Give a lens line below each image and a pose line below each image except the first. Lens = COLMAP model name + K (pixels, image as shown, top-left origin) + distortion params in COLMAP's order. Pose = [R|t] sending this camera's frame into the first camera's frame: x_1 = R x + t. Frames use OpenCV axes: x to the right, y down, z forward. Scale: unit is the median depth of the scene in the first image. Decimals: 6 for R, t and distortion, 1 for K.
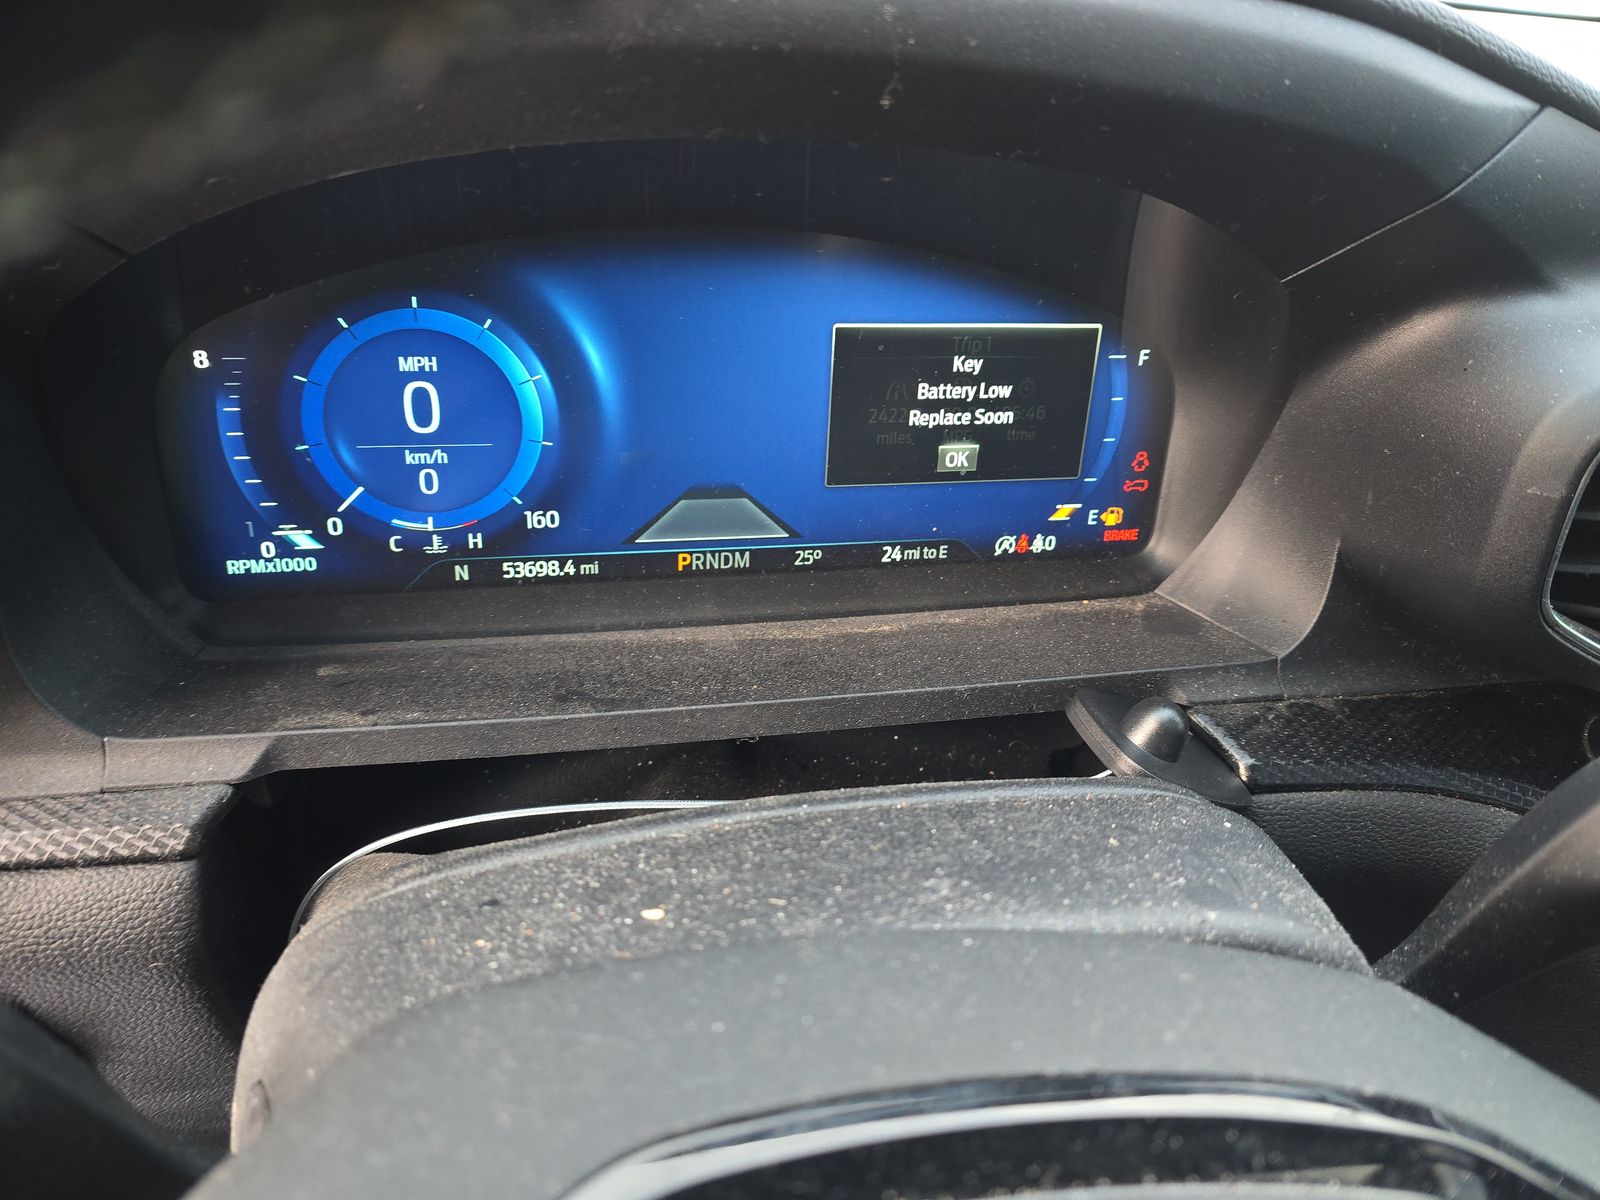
lens RADIAL K [[1074.4, 0, 800.0], [0, 1074.4, 600.0], [0, 0, 1]] dist [0.071419, -0.092148]
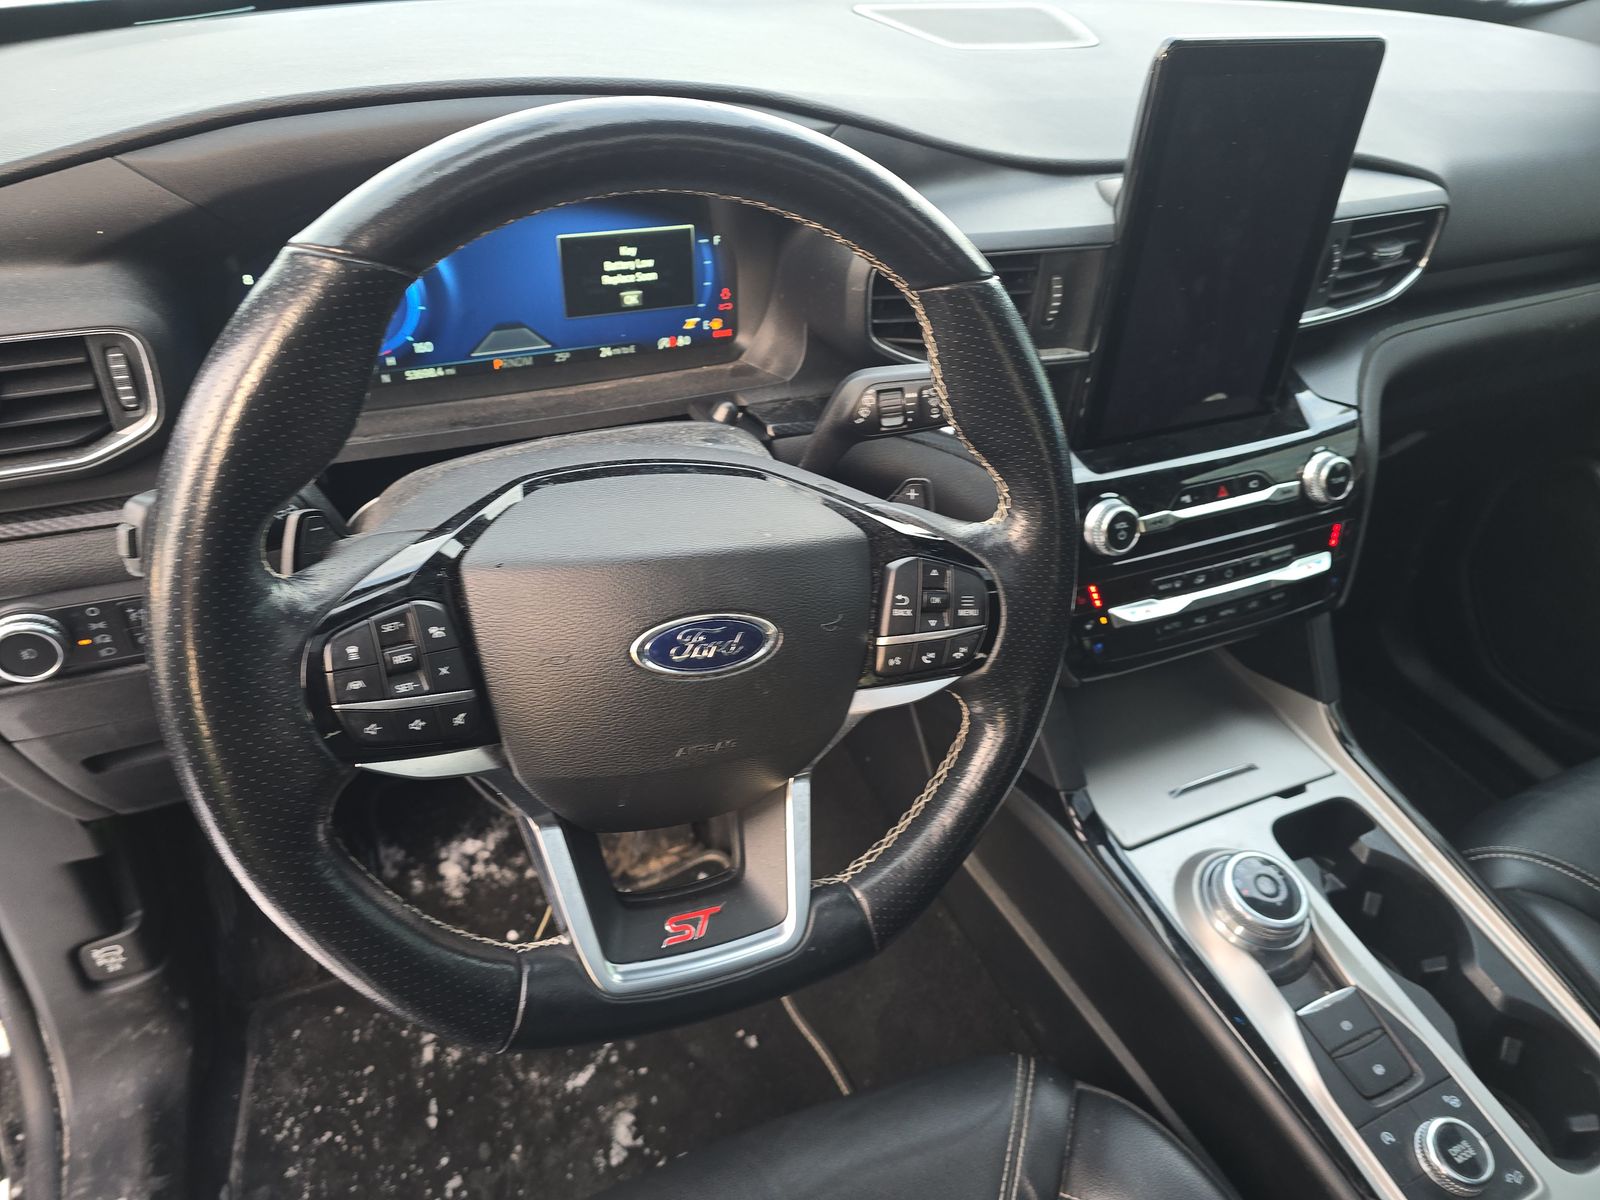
lens RADIAL K [[1089.7, 0, 783.5], [0, 1089.7, 590.9], [0, 0, 1]] dist [0.079351, -0.091302]
pose [[0.978260, -0.132675, 0.159391, 0.028054], [0.115113, 0.986696, 0.114806, 0.204738], [-0.172502, -0.093962, 0.980517, -1.112493]]
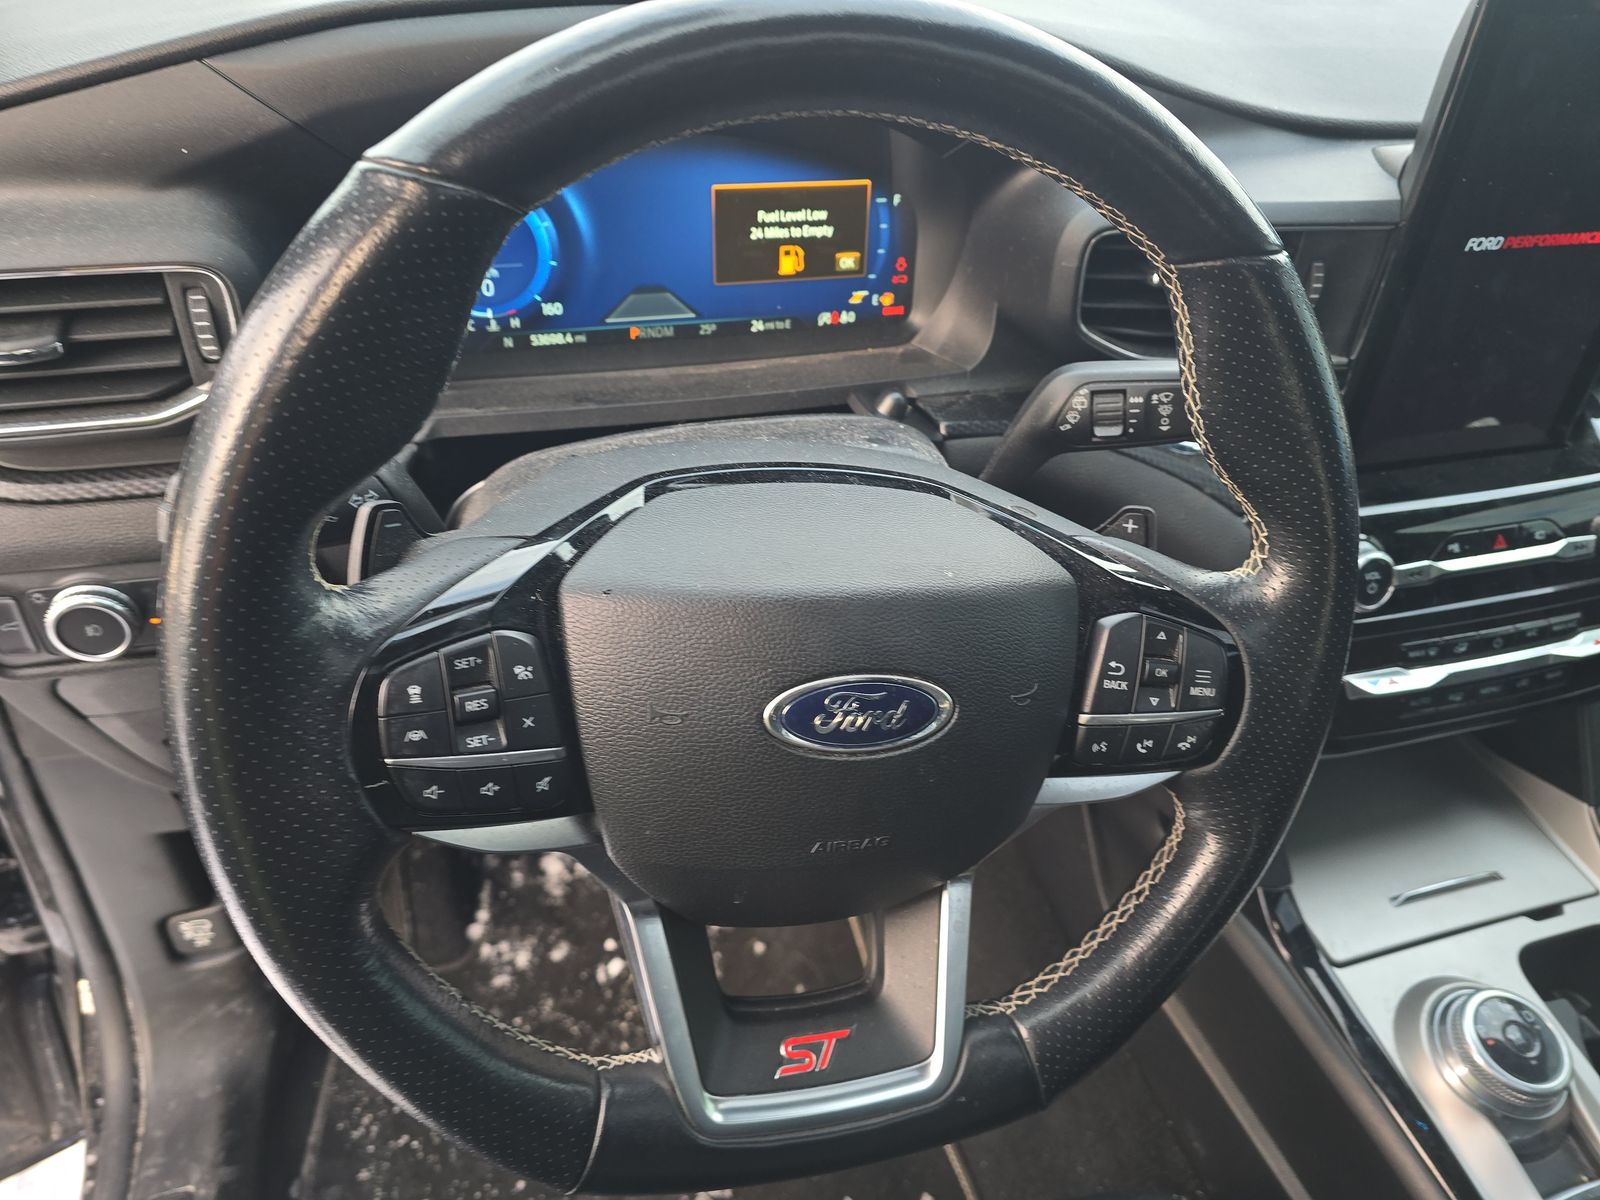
lens RADIAL K [[1074.4, 0, 800.0], [0, 1074.4, 600.0], [0, 0, 1]] dist [0.071419, -0.092148]
pose [[0.996565, -0.057017, 0.060065, 0.027140], [0.048510, 0.989706, 0.134646, 0.167498], [-0.067124, -0.131270, 0.989072, -0.784458]]
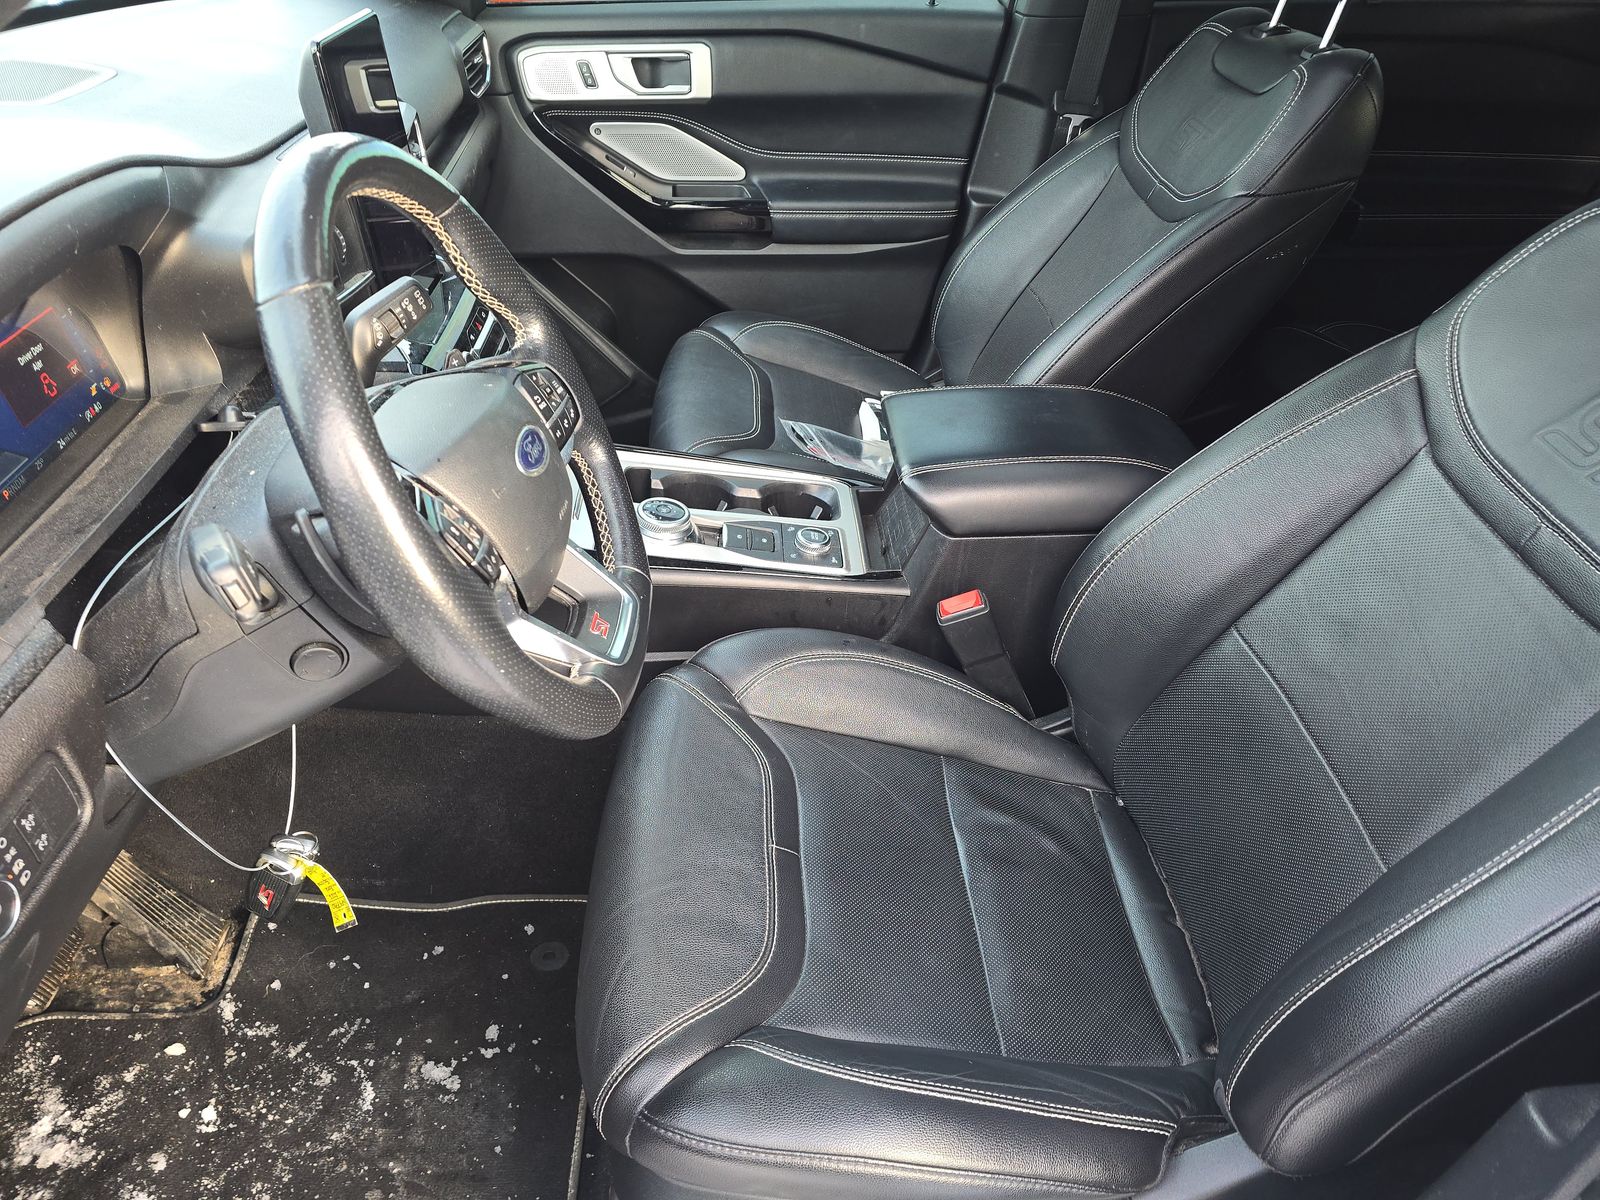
lens RADIAL K [[1089.7, 0, 783.5], [0, 1089.7, 590.9], [0, 0, 1]] dist [0.079351, -0.091302]
pose [[0.188276, -0.626626, 0.756235, -1.509366], [0.516375, 0.718144, 0.466504, -0.122386], [-0.835410, 0.302669, 0.458783, -1.095477]]
